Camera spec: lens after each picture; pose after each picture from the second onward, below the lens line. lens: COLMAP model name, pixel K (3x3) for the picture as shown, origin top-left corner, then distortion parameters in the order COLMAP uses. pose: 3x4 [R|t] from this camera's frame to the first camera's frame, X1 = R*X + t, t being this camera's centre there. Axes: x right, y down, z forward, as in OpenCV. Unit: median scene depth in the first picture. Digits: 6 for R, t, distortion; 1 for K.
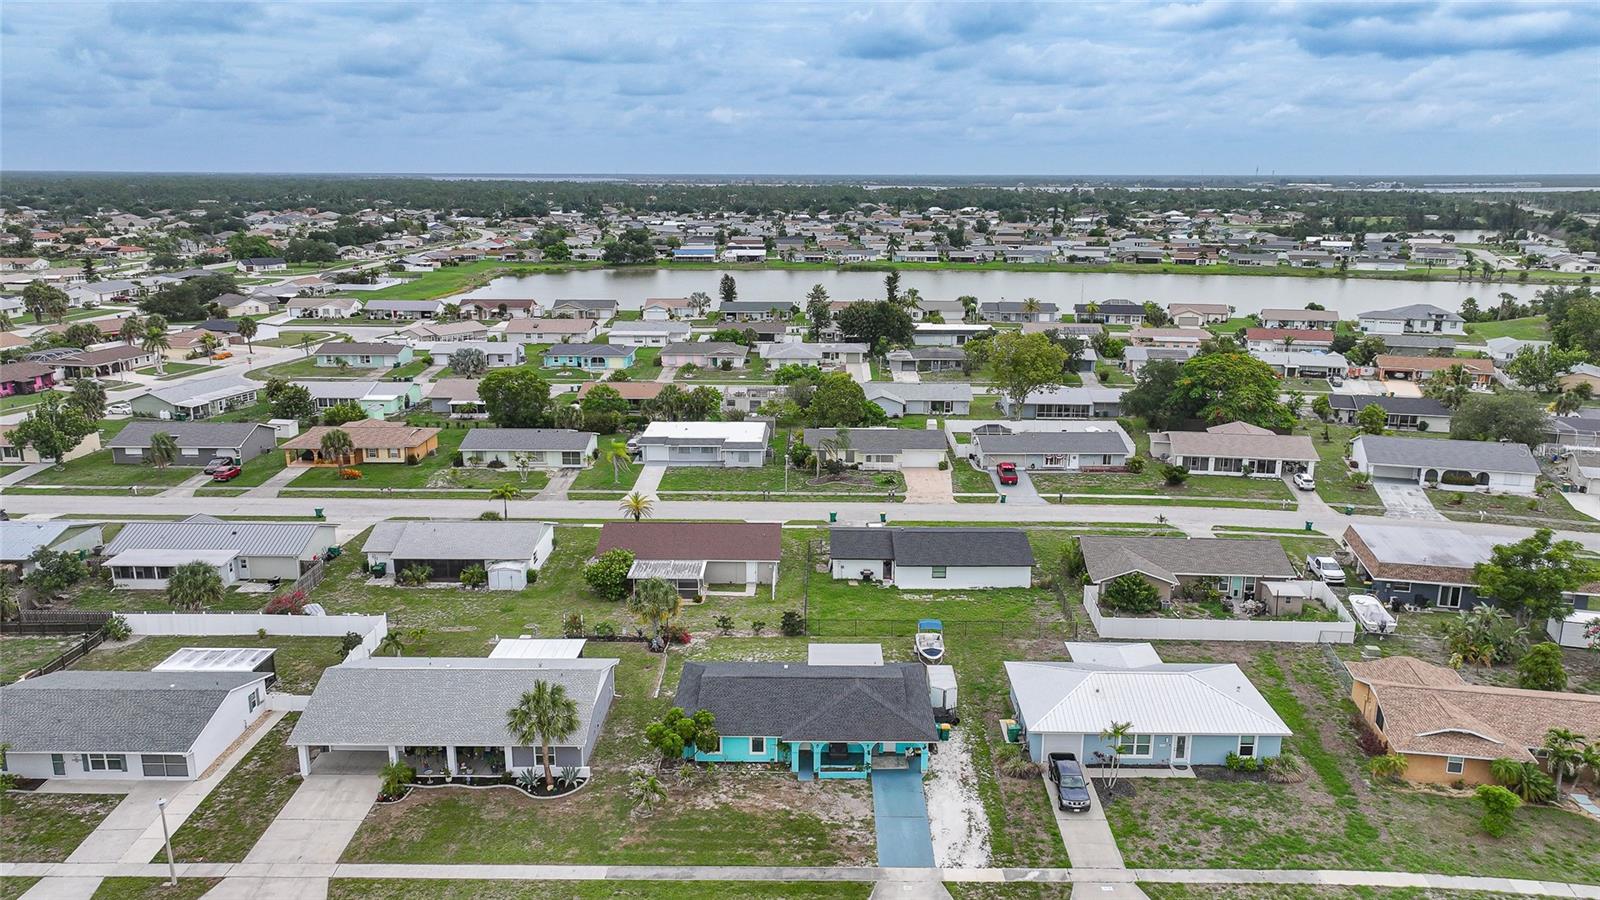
lens RADIAL K [[1160.0, 0, 800.0], [0, 1160.0, 450.0], [0, 0, 1]] dist [0.000013, 0.000382]
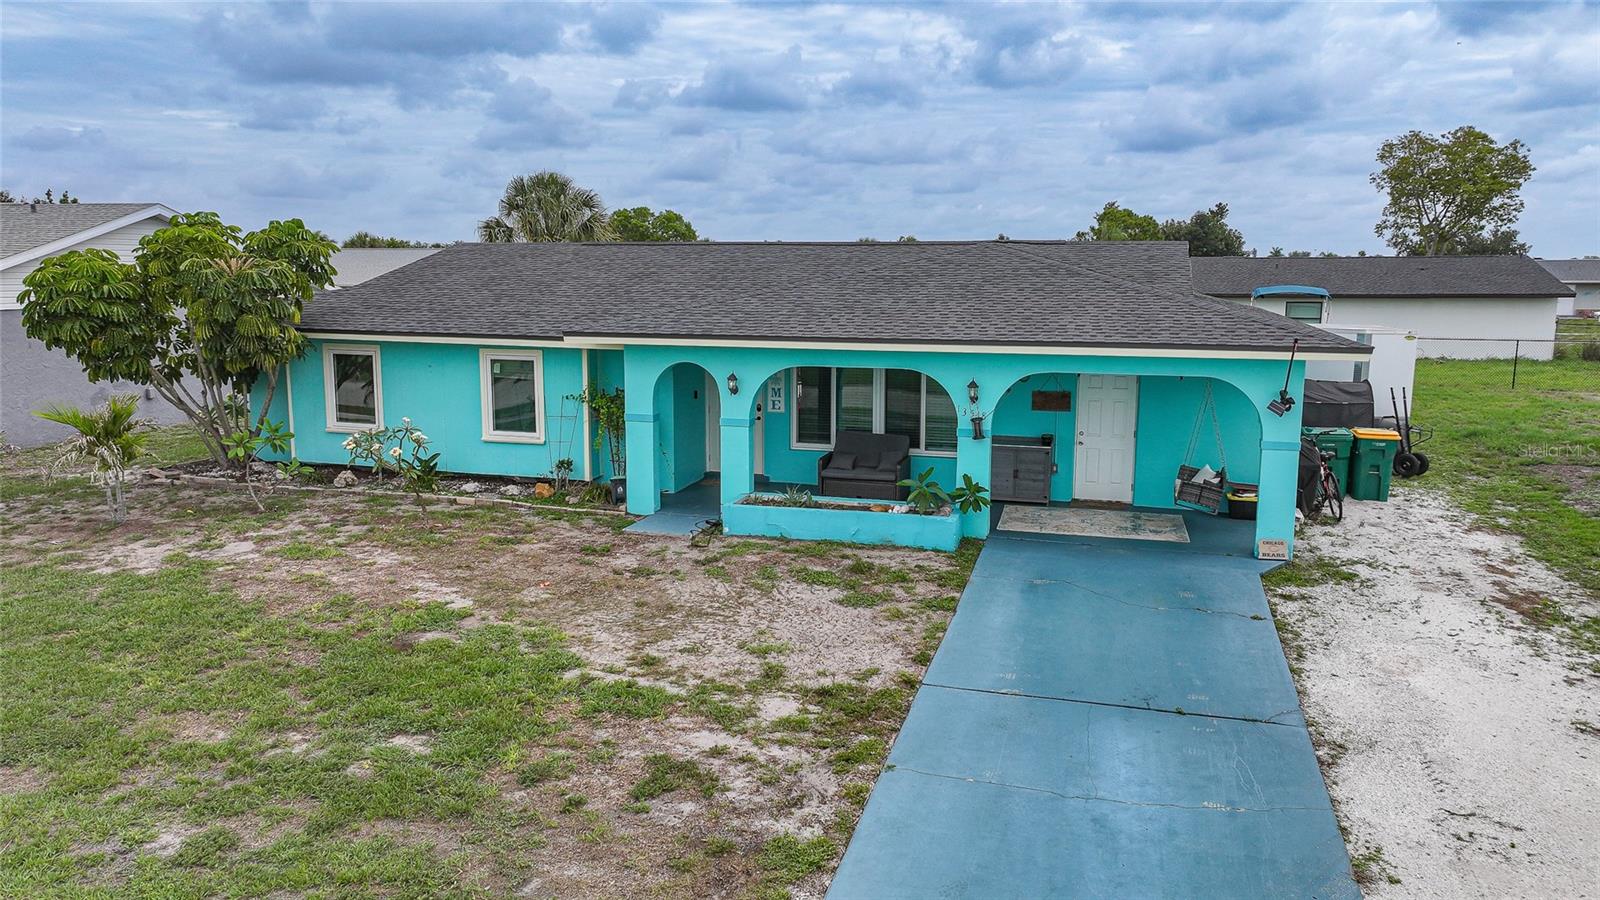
lens RADIAL K [[1126.2, 0, 806.6], [0, 1126.2, 449.6], [0, 0, 1]] dist [-0.001104, 0.016838]
pose [[0.962769, 0.047529, -0.266115, 0.086695], [-0.073297, 0.993443, -0.087746, 0.298312], [0.260200, 0.103985, 0.959939, 0.850235]]
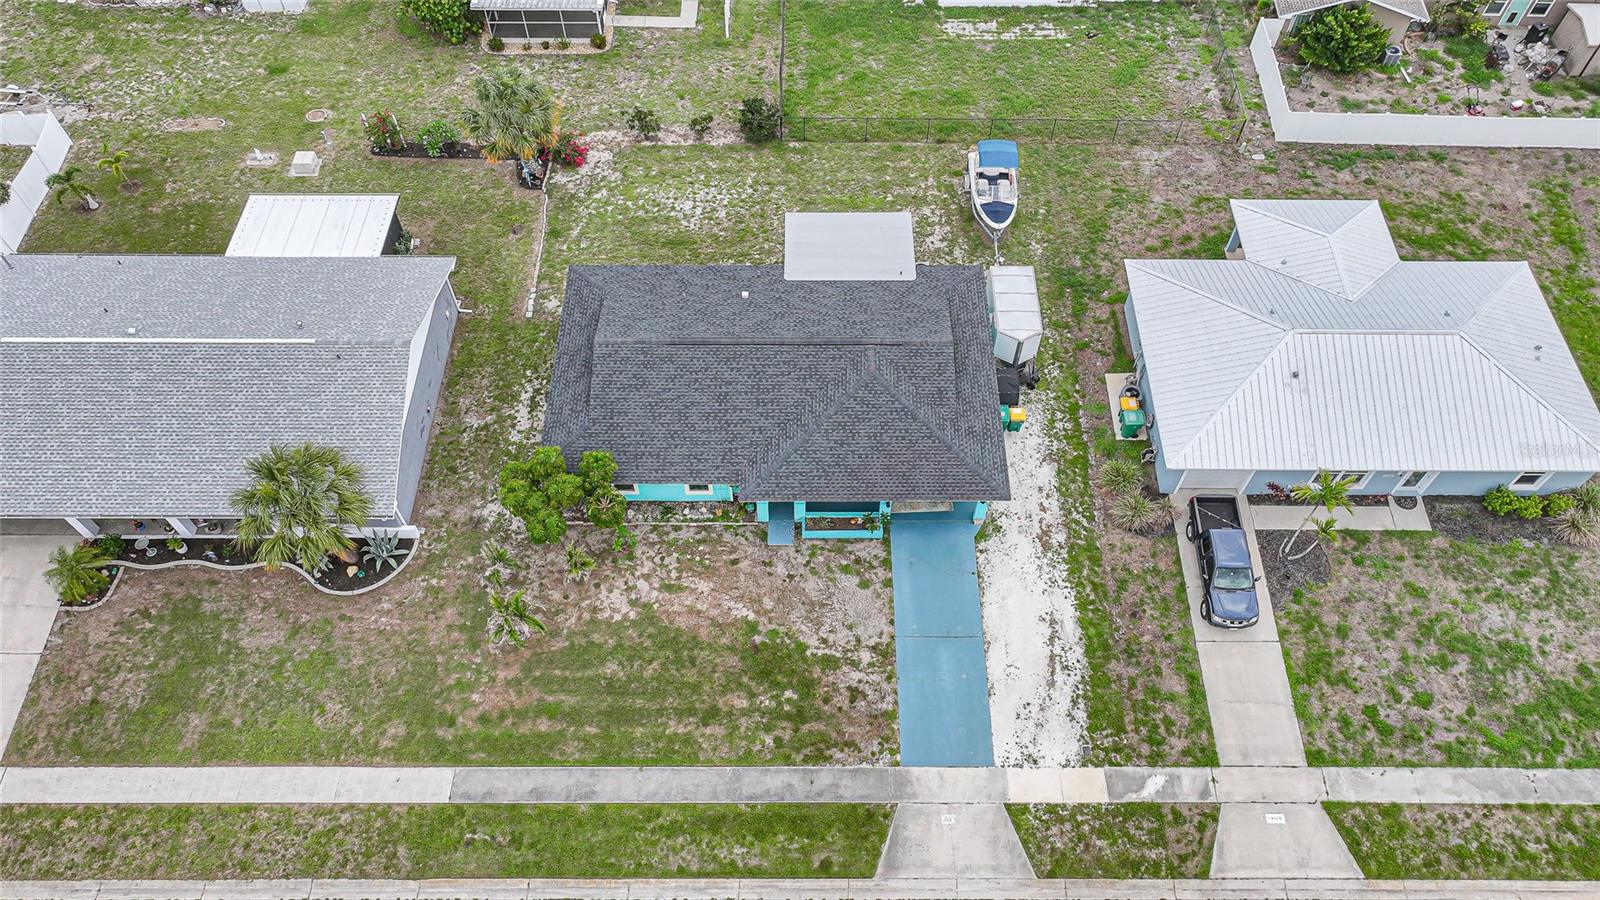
lens RADIAL K [[1126.2, 0, 806.6], [0, 1126.2, 449.6], [0, 0, 1]] dist [-0.001104, 0.016838]
pose [[0.999886, -0.012680, 0.008180, 0.014756], [0.003898, 0.740767, 0.671750, -0.148239], [-0.014578, -0.671642, 0.740732, 0.629169]]
